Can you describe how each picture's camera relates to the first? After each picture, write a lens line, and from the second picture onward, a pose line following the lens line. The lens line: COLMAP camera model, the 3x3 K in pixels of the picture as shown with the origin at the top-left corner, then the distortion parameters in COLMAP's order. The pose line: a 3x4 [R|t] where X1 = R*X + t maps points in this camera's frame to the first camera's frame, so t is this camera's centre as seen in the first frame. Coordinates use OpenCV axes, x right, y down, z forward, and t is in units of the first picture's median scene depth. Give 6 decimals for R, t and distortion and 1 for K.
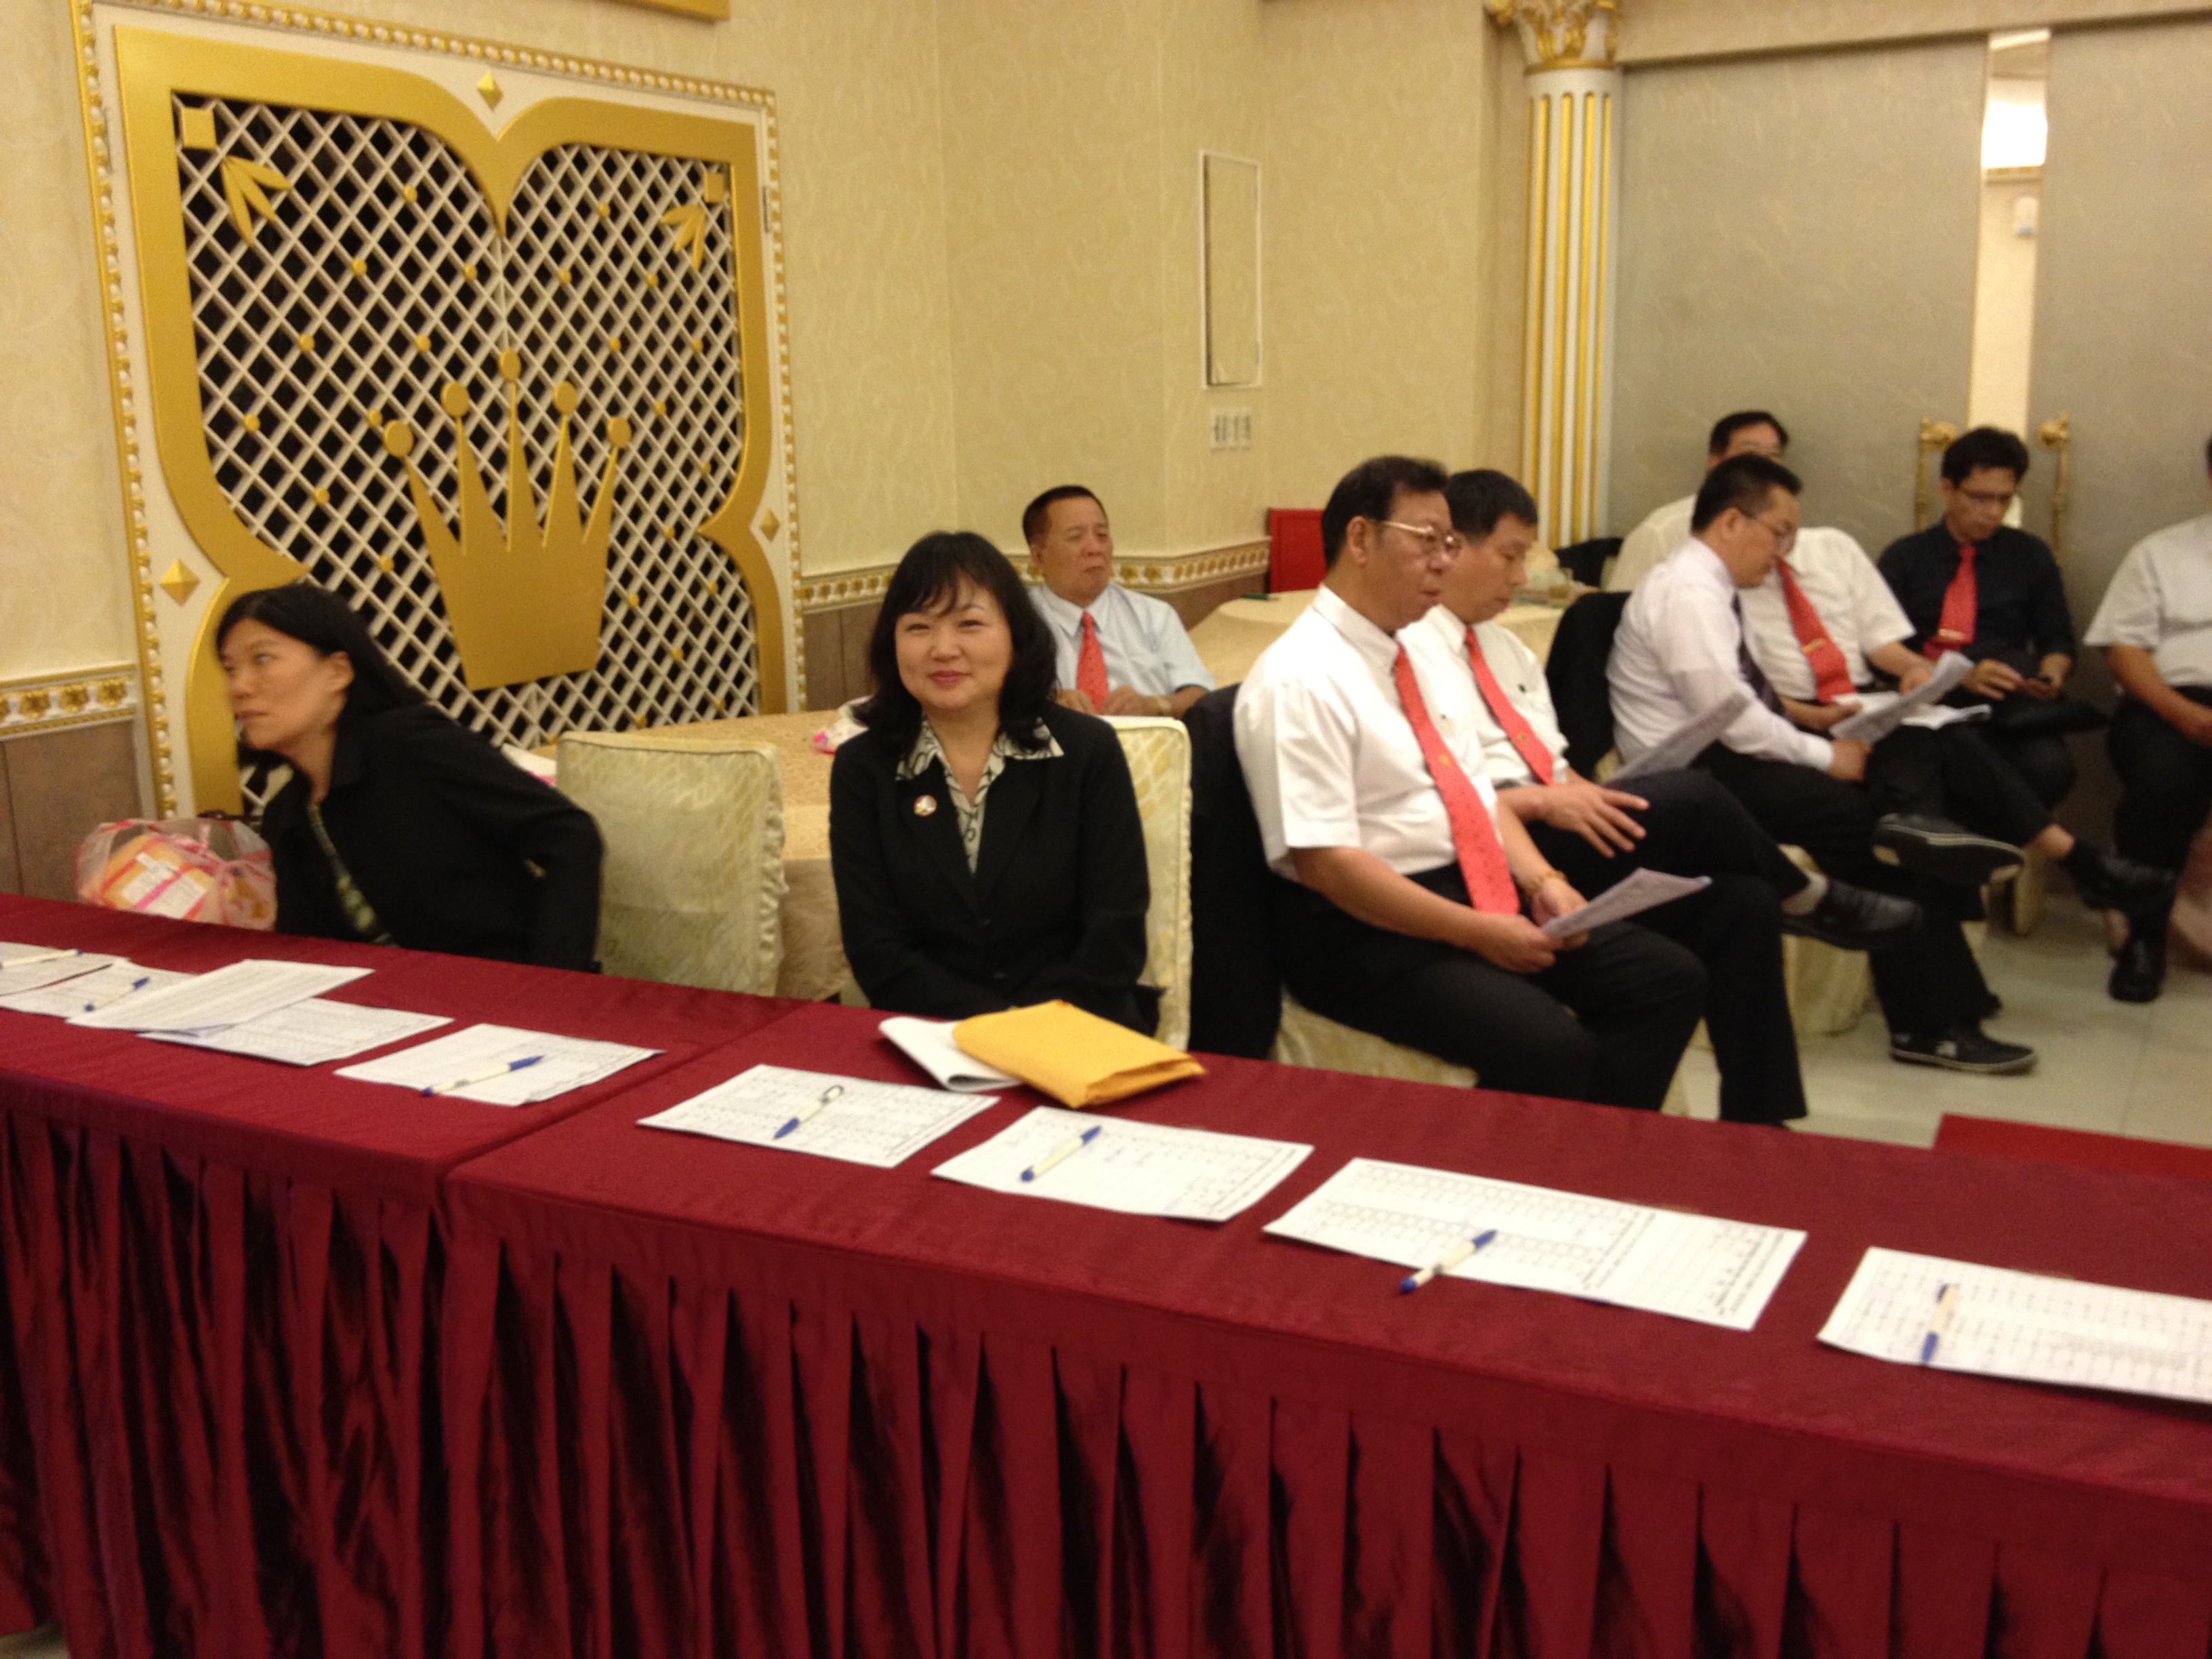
lens RADIAL K [[2060.5, 0, 1106.0], [0, 2060.5, 829.5], [0, 0, 1]] dist [0.096315, -0.204243]
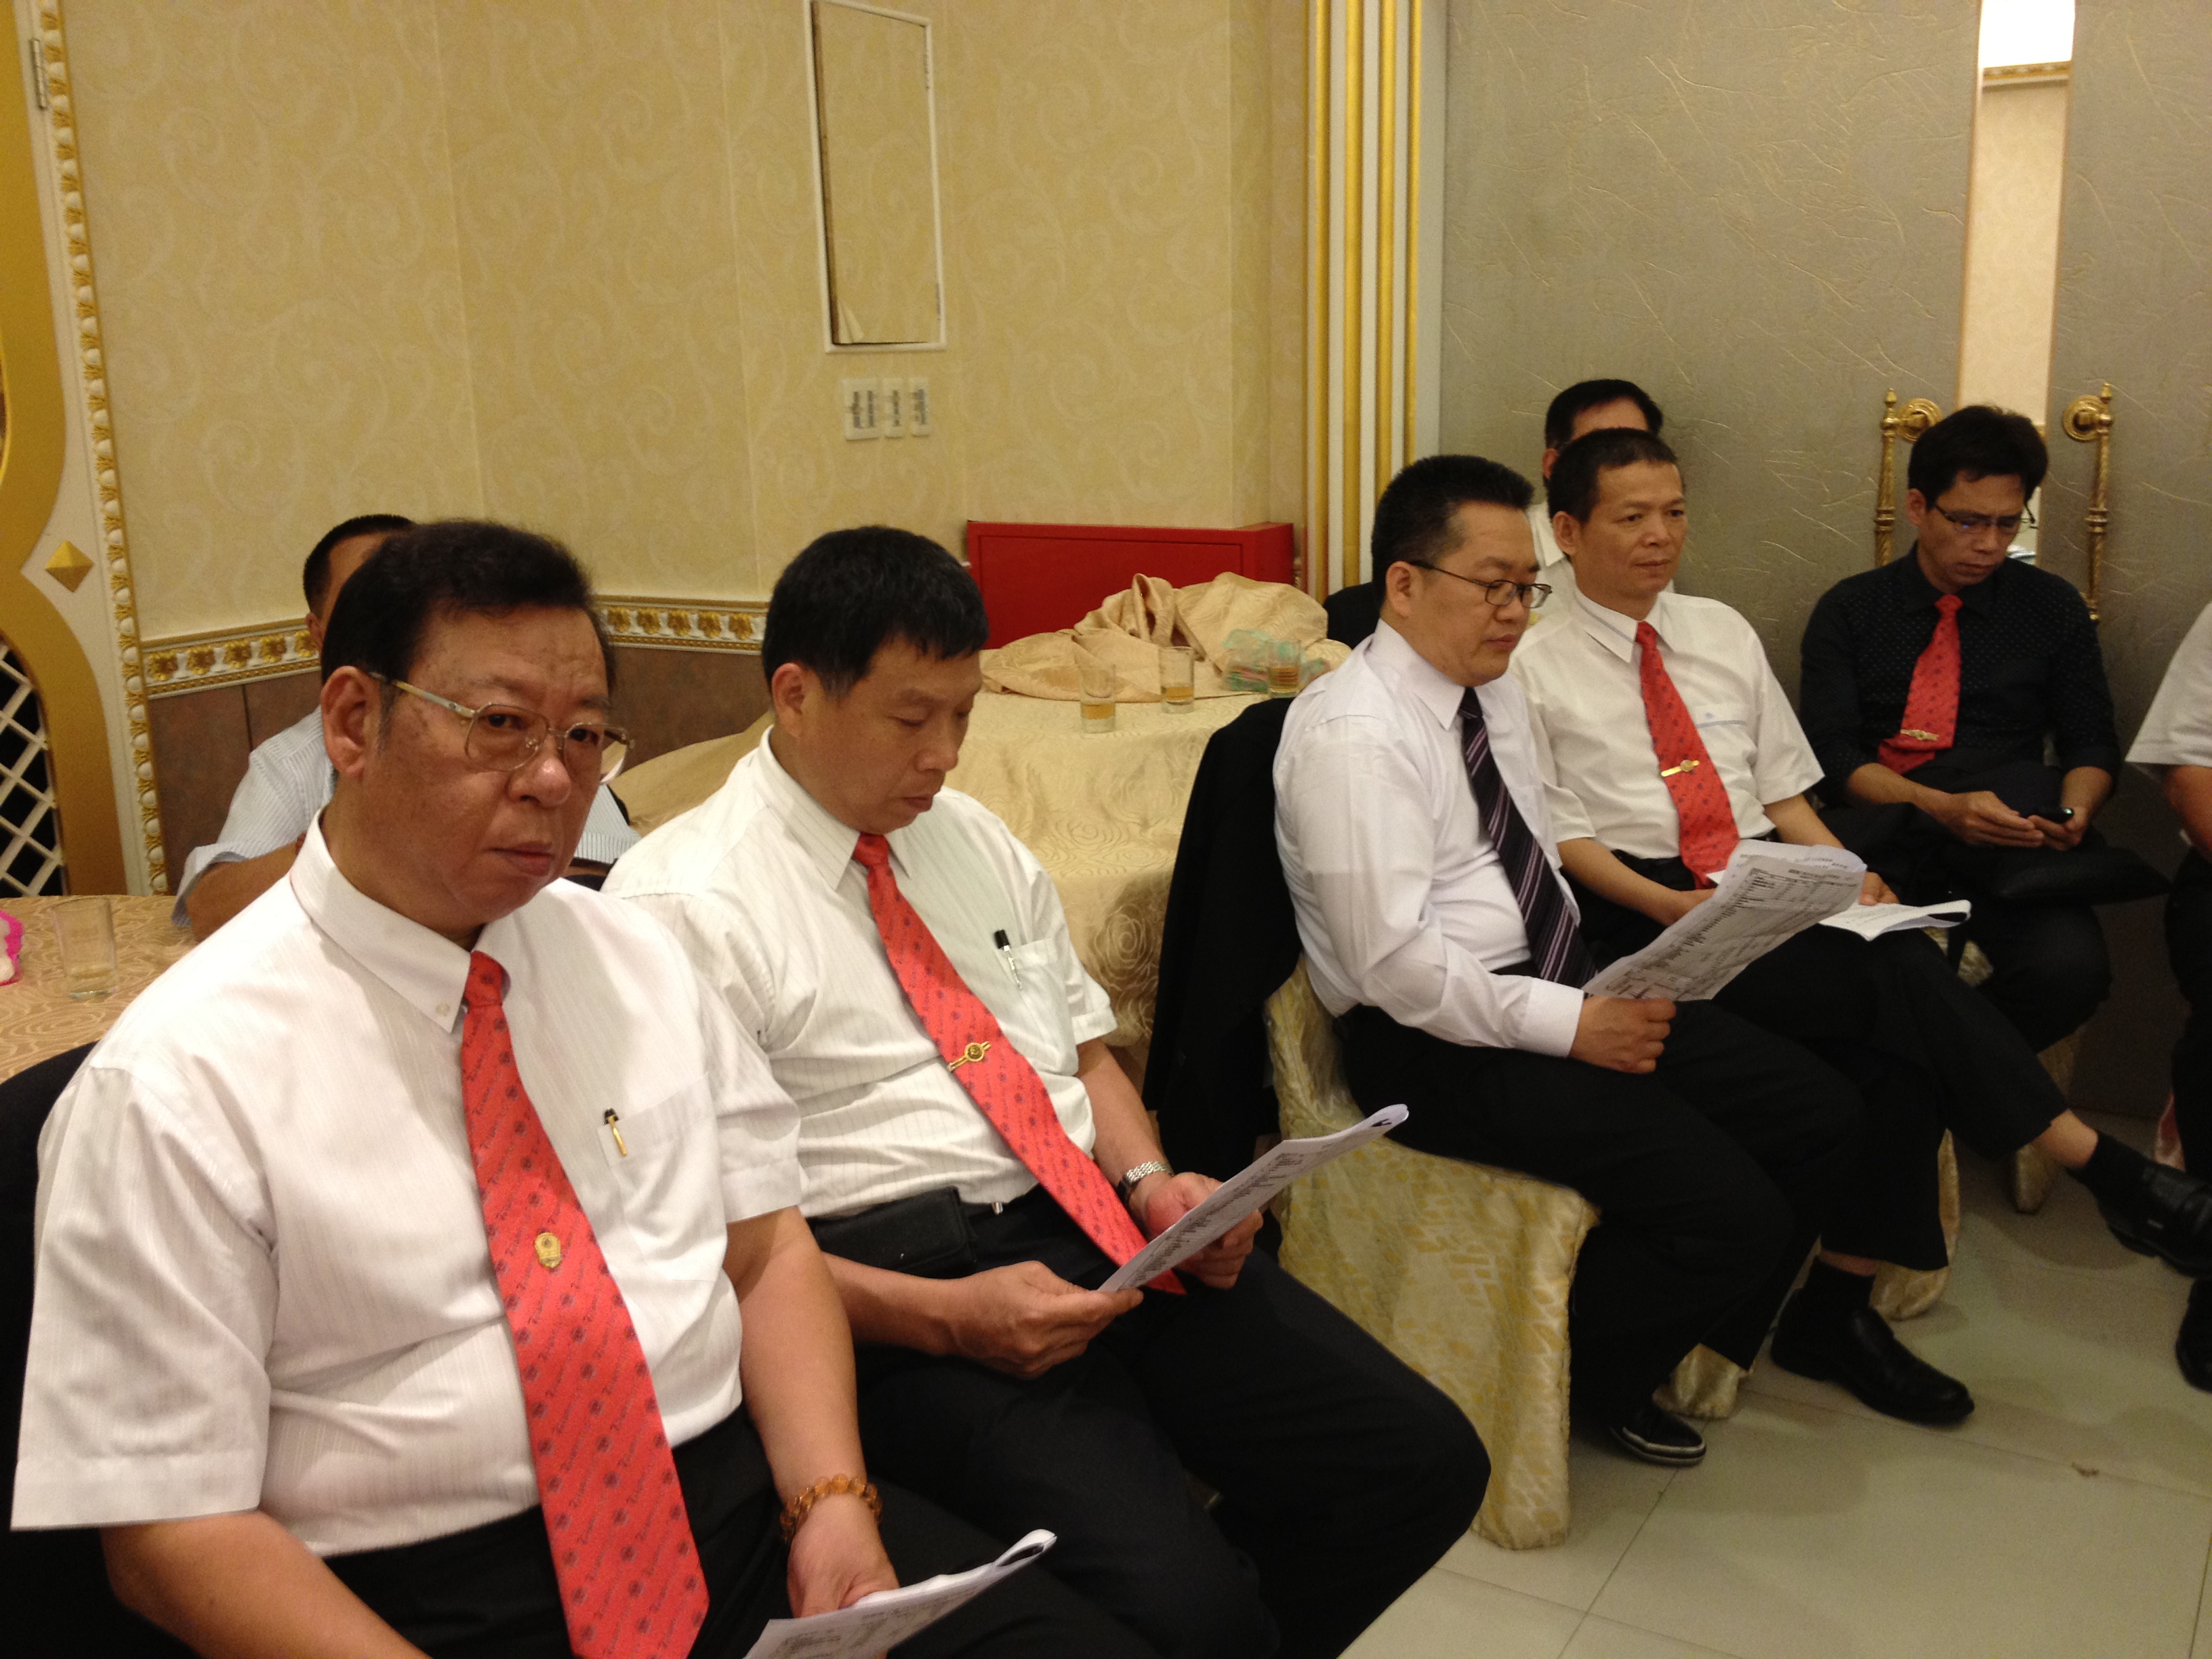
lens RADIAL K [[2060.5, 0, 1106.0], [0, 2060.5, 829.5], [0, 0, 1]] dist [0.096315, -0.204243]
pose [[0.999456, 0.002375, -0.032903, 0.177033], [-0.001709, 0.999793, 0.020278, -0.076939], [0.032944, -0.020210, 0.999253, 0.352773]]
